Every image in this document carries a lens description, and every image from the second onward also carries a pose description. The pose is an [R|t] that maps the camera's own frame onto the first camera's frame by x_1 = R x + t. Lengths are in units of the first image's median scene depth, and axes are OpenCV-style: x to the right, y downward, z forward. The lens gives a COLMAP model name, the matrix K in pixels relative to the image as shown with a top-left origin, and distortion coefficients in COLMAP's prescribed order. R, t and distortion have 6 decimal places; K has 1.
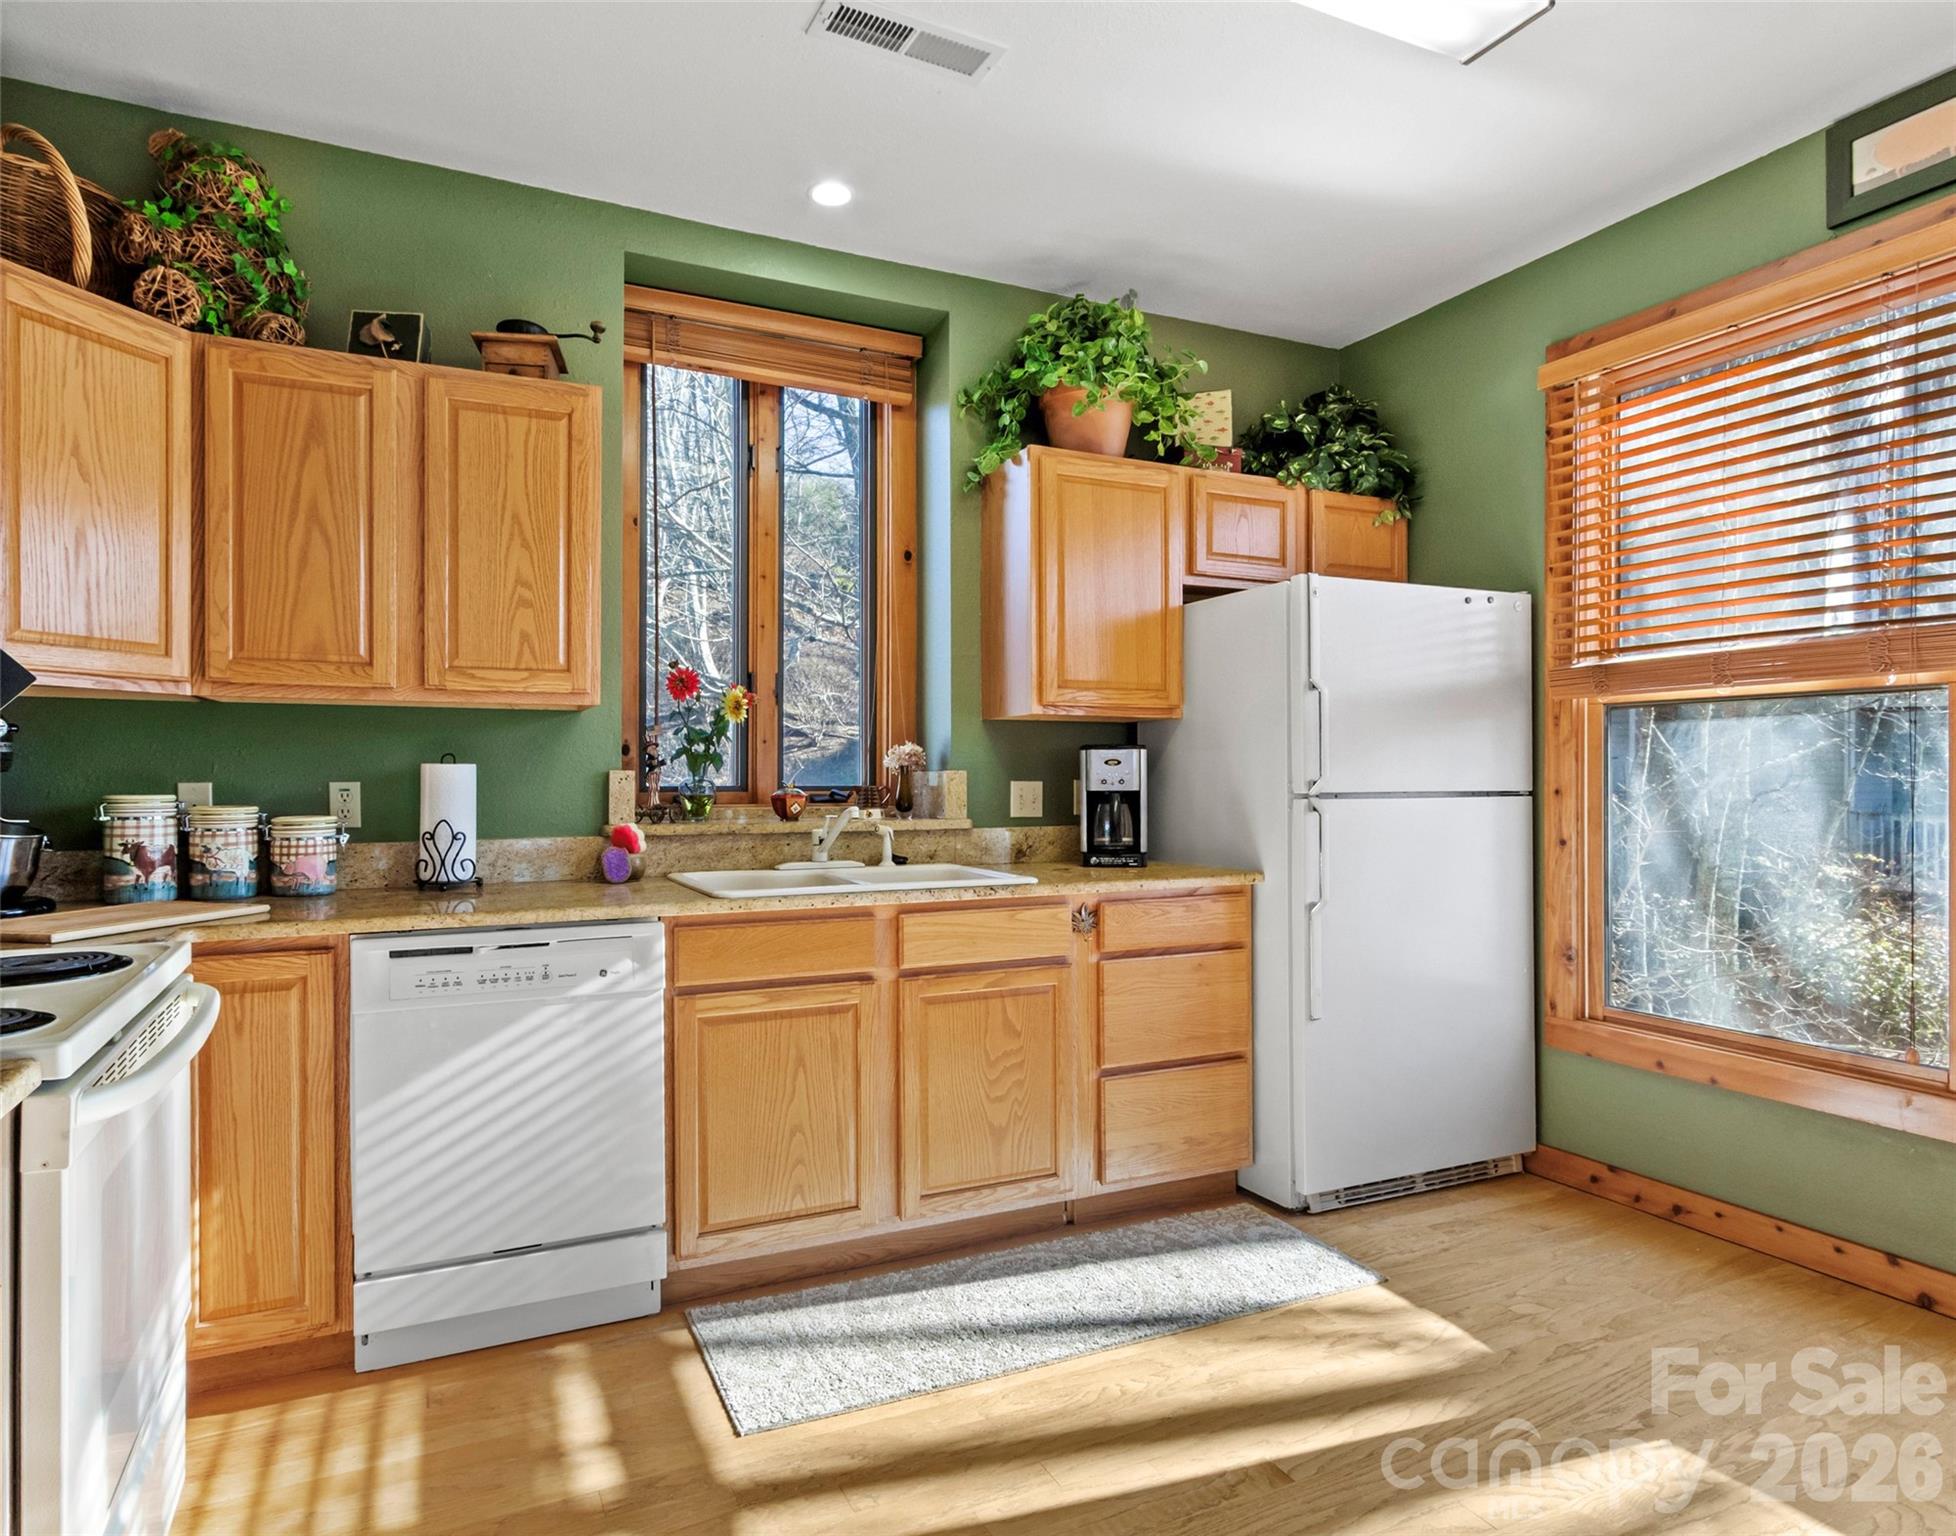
lens RADIAL K [[1243.1, 0, 977.8], [0, 1243.1, 792.5], [0, 0, 1]] dist [-0.000855, -0.001051]
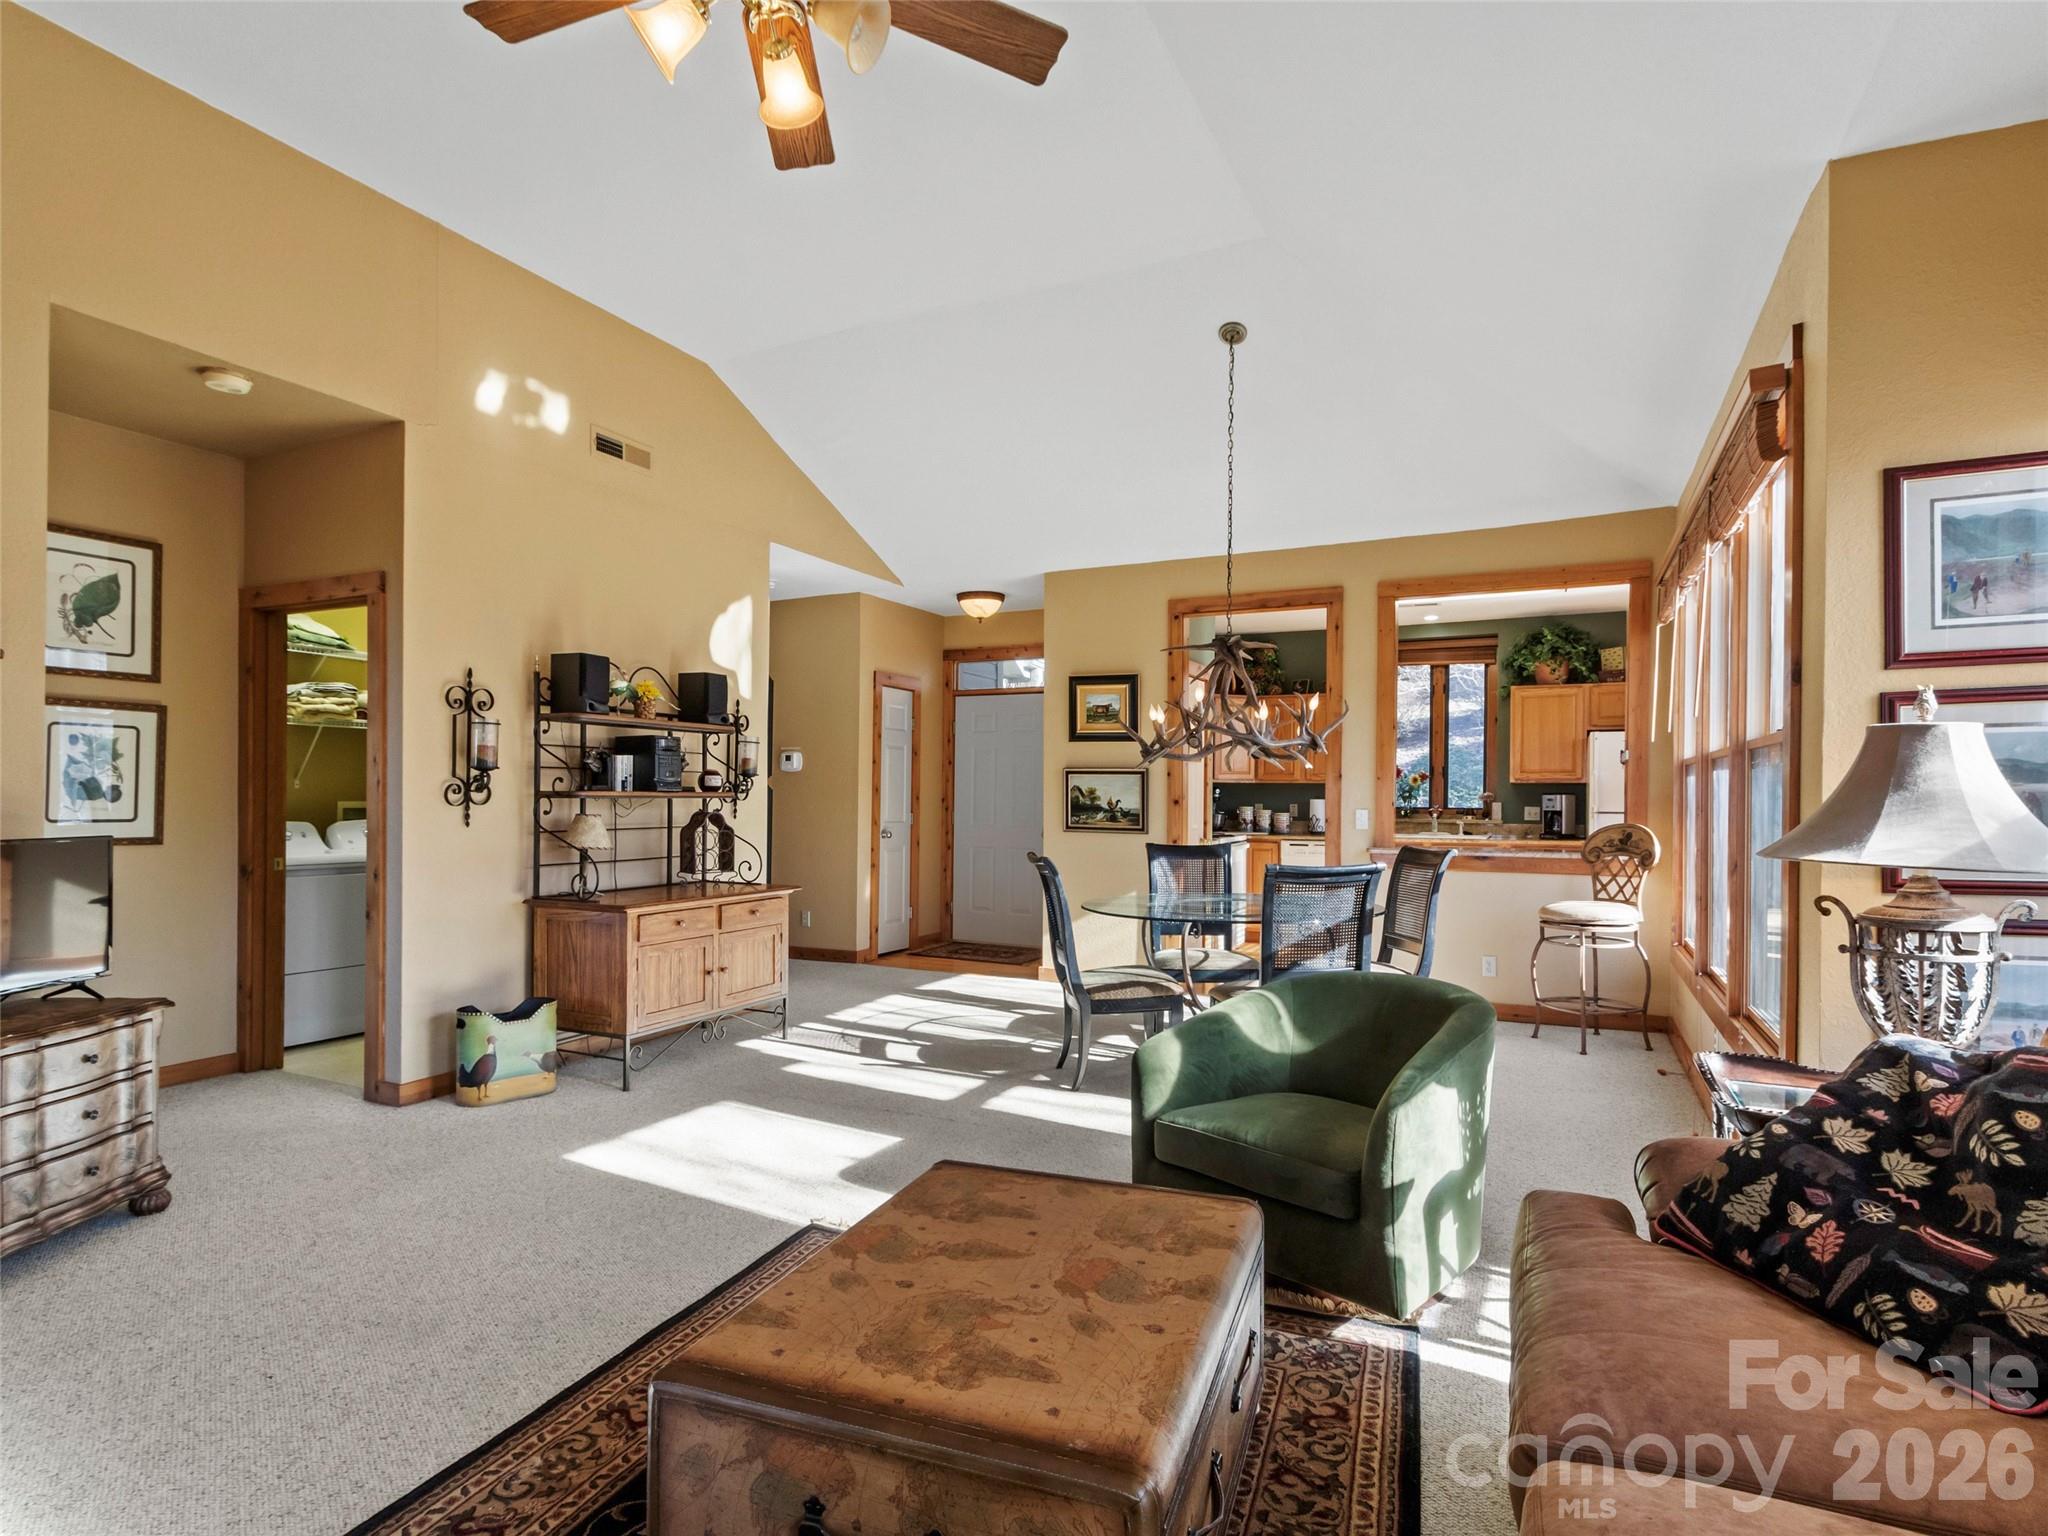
lens RADIAL K [[1077.7, 0, 1011.3], [0, 1077.7, 799.3], [0, 0, 1]] dist [-0.006285, -0.001574]
pose [[0.601960, 0.005944, -0.798504, 1.323322], [-0.019406, 0.999786, -0.007187, 0.013476], [0.798290, 0.019822, 0.601946, -1.384181]]
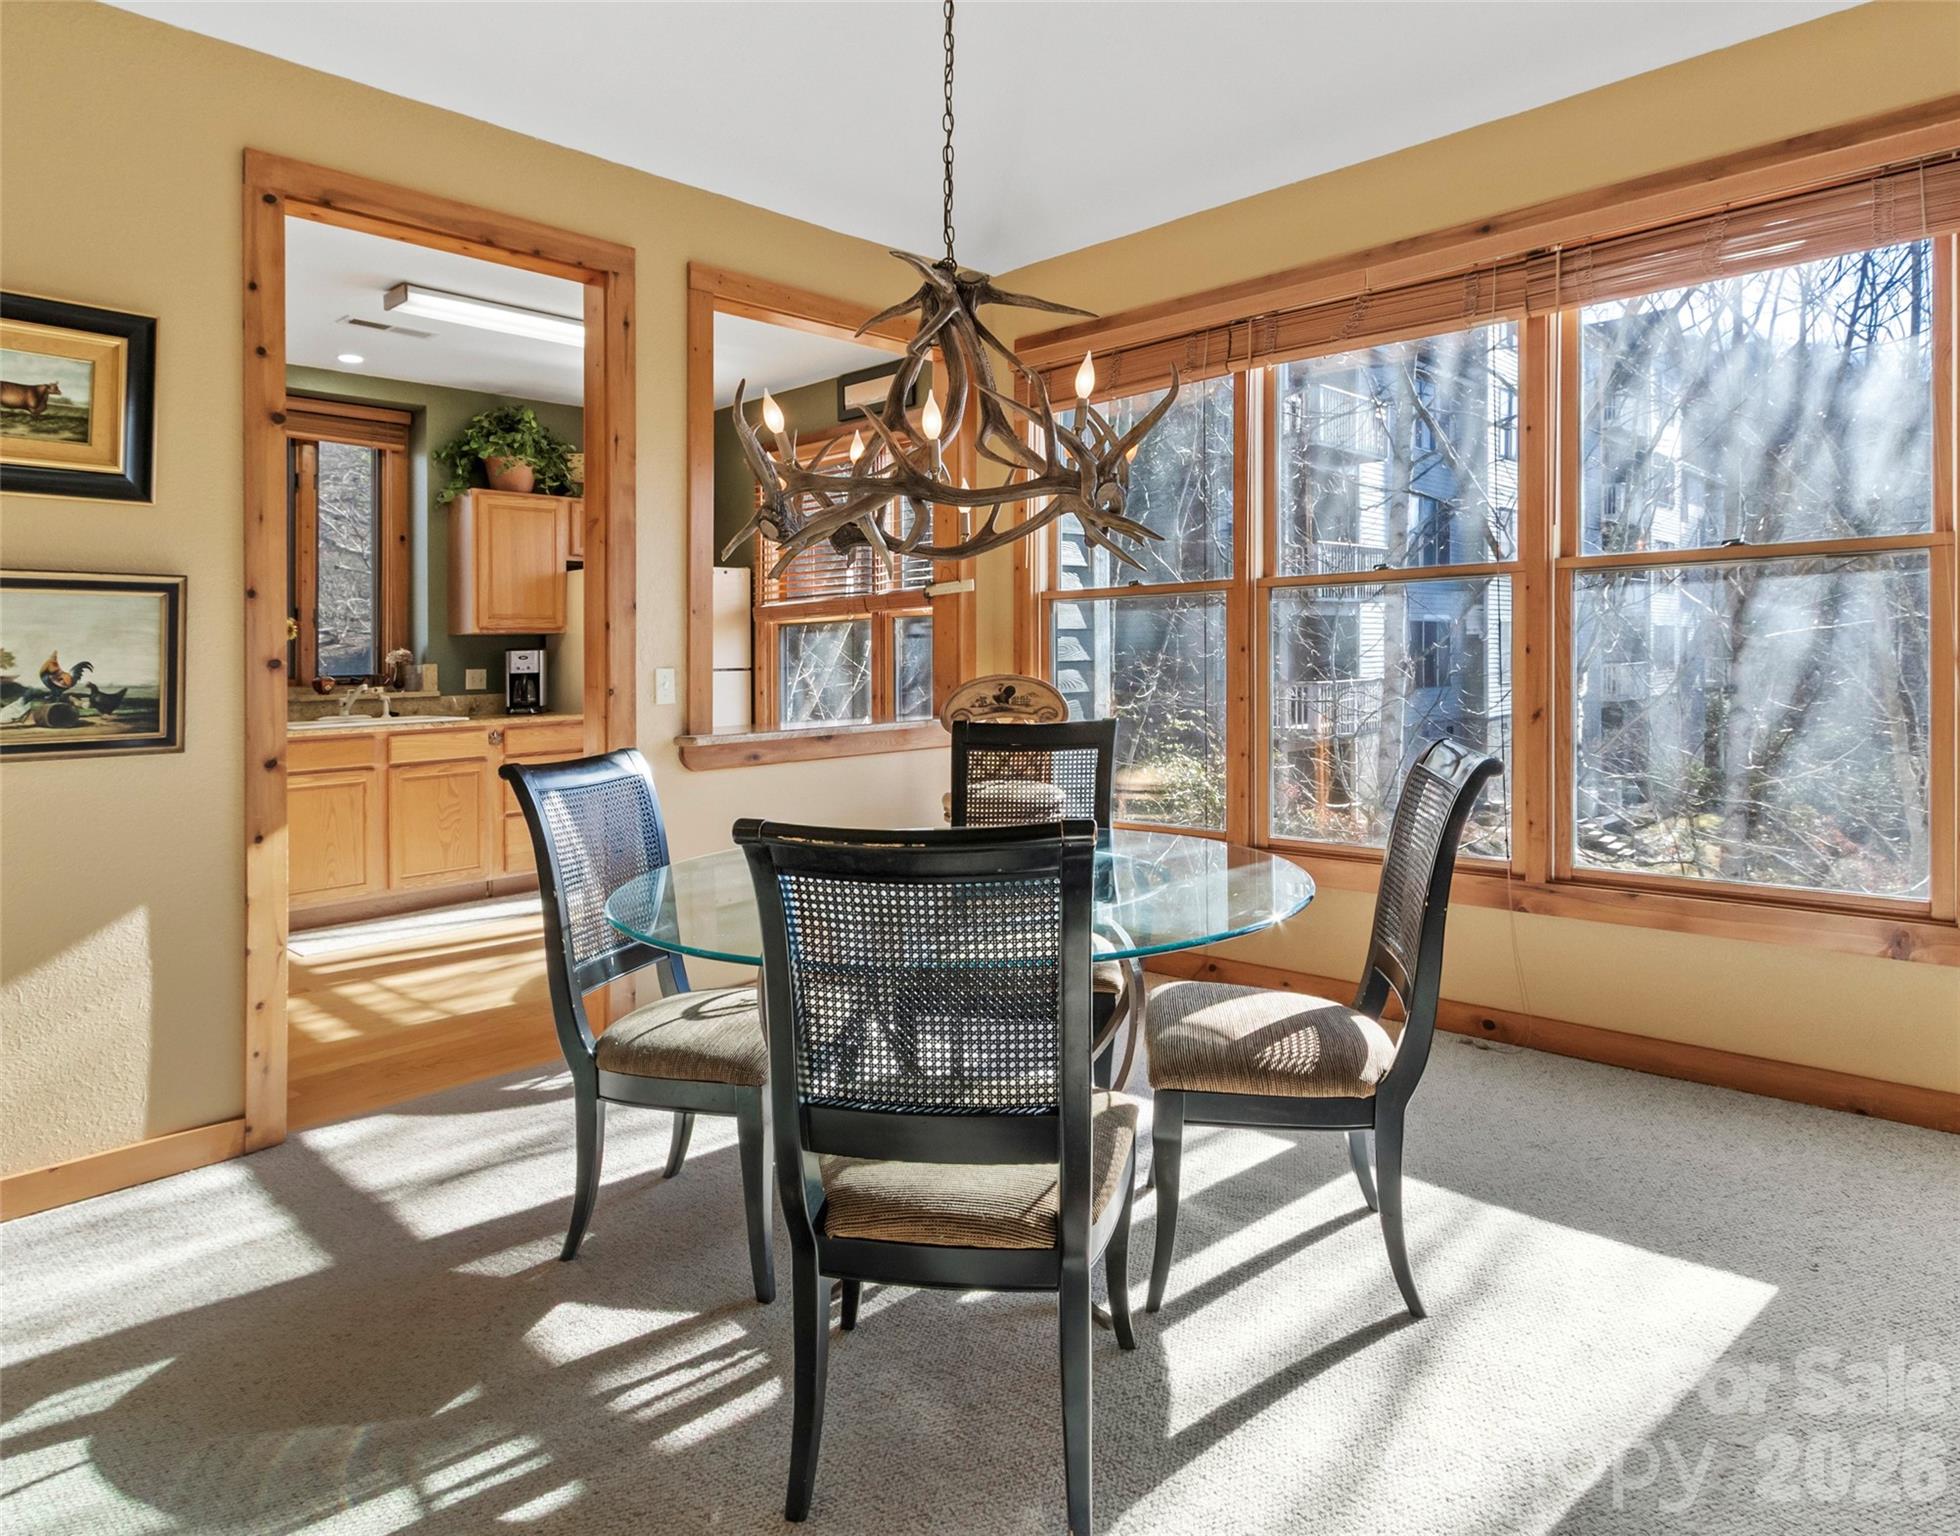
lens RADIAL K [[1234.4, 0, 1009.9], [0, 1234.4, 614.6], [0, 0, 1]] dist [0.026160, -0.002611]
pose [[0.933754, -0.006723, 0.357853, 0.126130], [0.025838, 0.998481, -0.048660, 0.020517], [-0.356982, 0.054683, 0.932509, -0.998872]]
